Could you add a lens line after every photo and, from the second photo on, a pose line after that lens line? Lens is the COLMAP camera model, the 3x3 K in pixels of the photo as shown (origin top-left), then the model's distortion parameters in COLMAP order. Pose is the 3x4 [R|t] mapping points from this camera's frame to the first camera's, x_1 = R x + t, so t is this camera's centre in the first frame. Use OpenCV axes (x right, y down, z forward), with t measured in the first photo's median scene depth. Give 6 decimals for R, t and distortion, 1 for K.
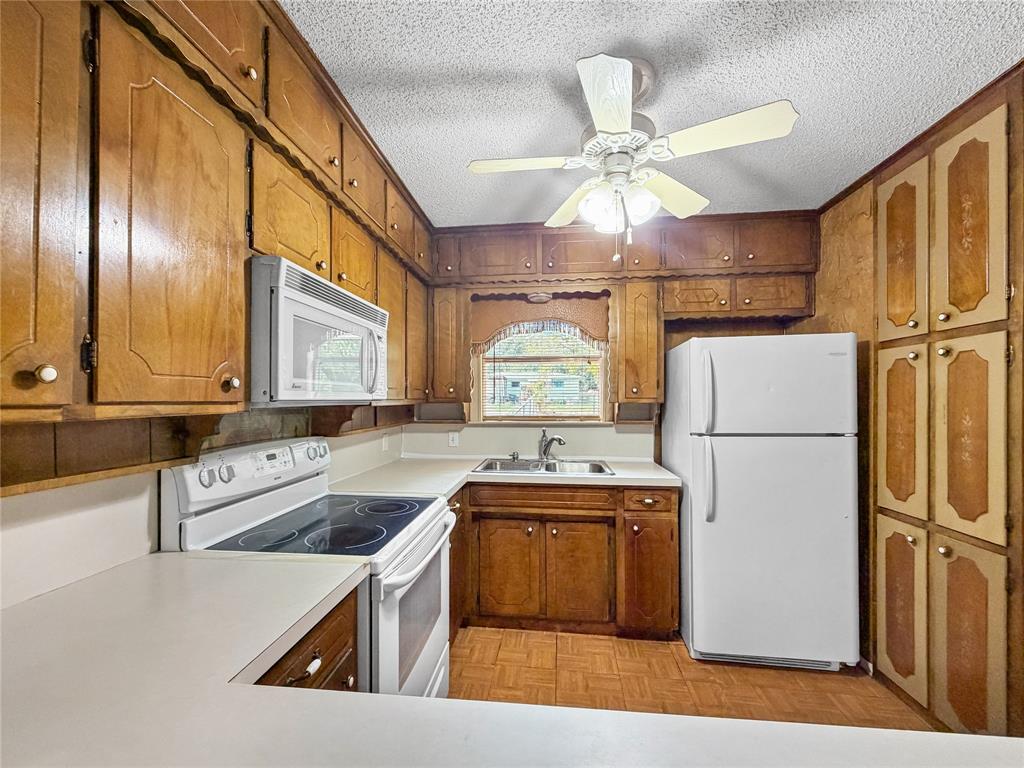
lens RADIAL K [[418.7, 0, 511.7], [0, 418.7, 399.3], [0, 0, 1]] dist [-0.000212, 0.000125]
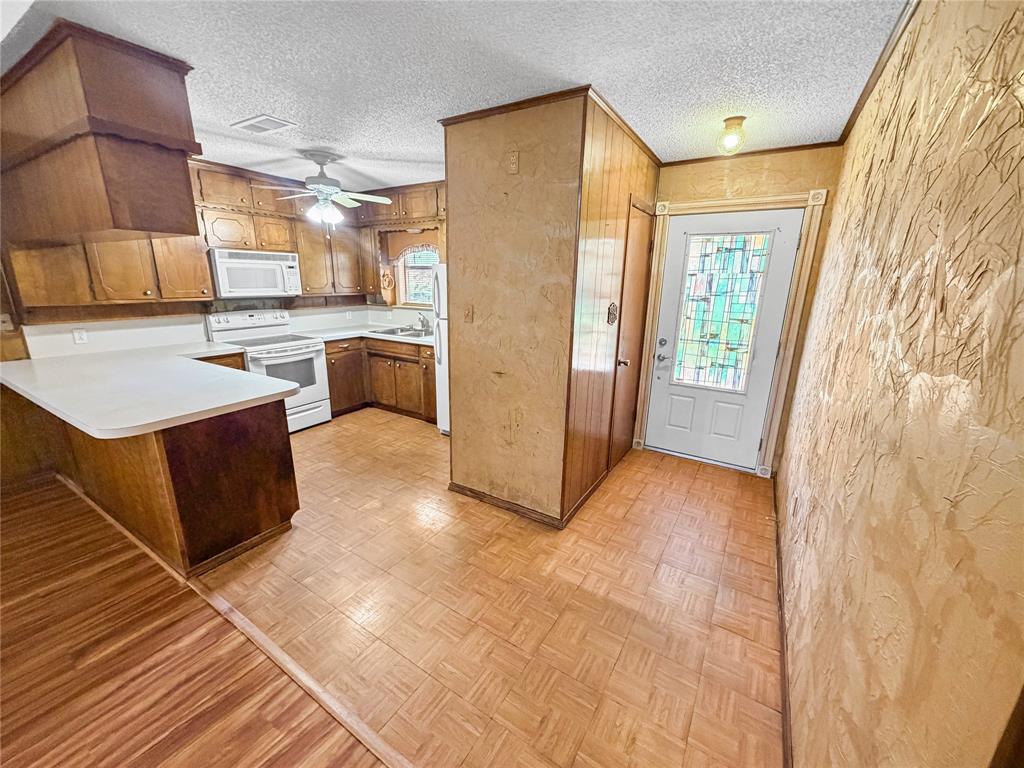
lens RADIAL K [[408.0, 0, 508.4], [0, 408.0, 384.6], [0, 0, 1]] dist [-0.002441, 0.000027]
pose [[0.905287, 0.124397, -0.406177, 1.537815], [-0.018758, 0.966936, 0.254330, -0.099813], [0.424385, -0.222622, 0.877688, -0.525867]]
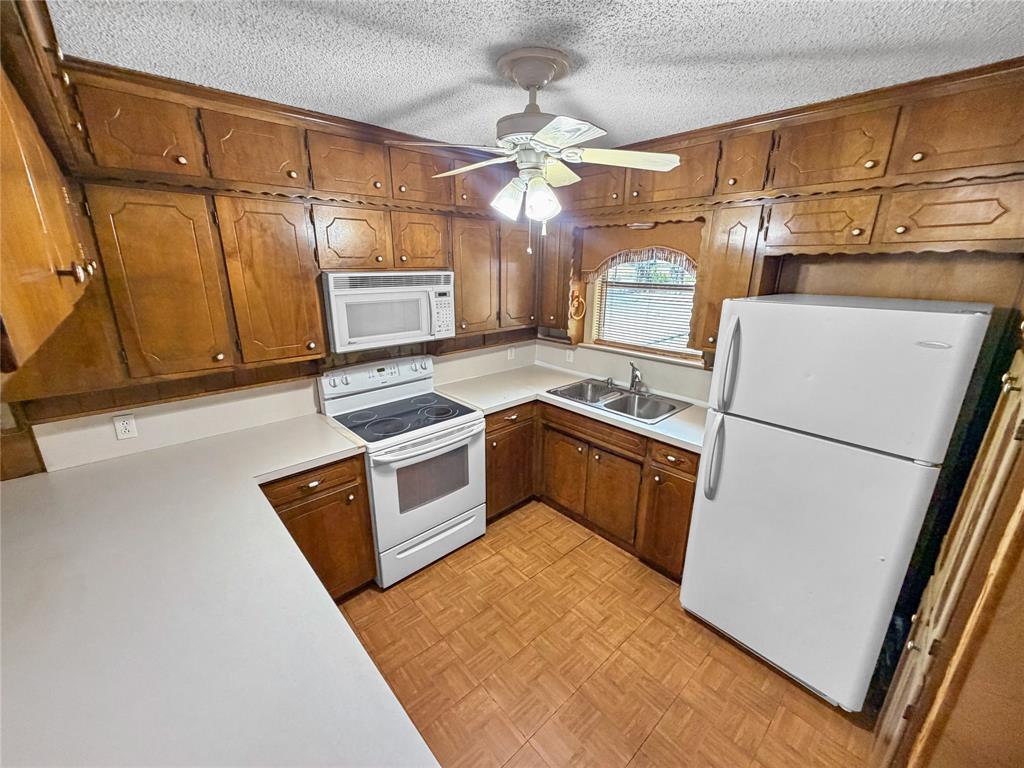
lens RADIAL K [[408.8, 0, 506.0], [0, 408.8, 384.9], [0, 0, 1]] dist [-0.000967, -0.000035]
pose [[0.750662, 0.194475, -0.631416, 0.666120], [-0.007434, 0.958122, 0.286262, -0.217740], [0.660645, -0.210192, 0.720672, 0.085555]]
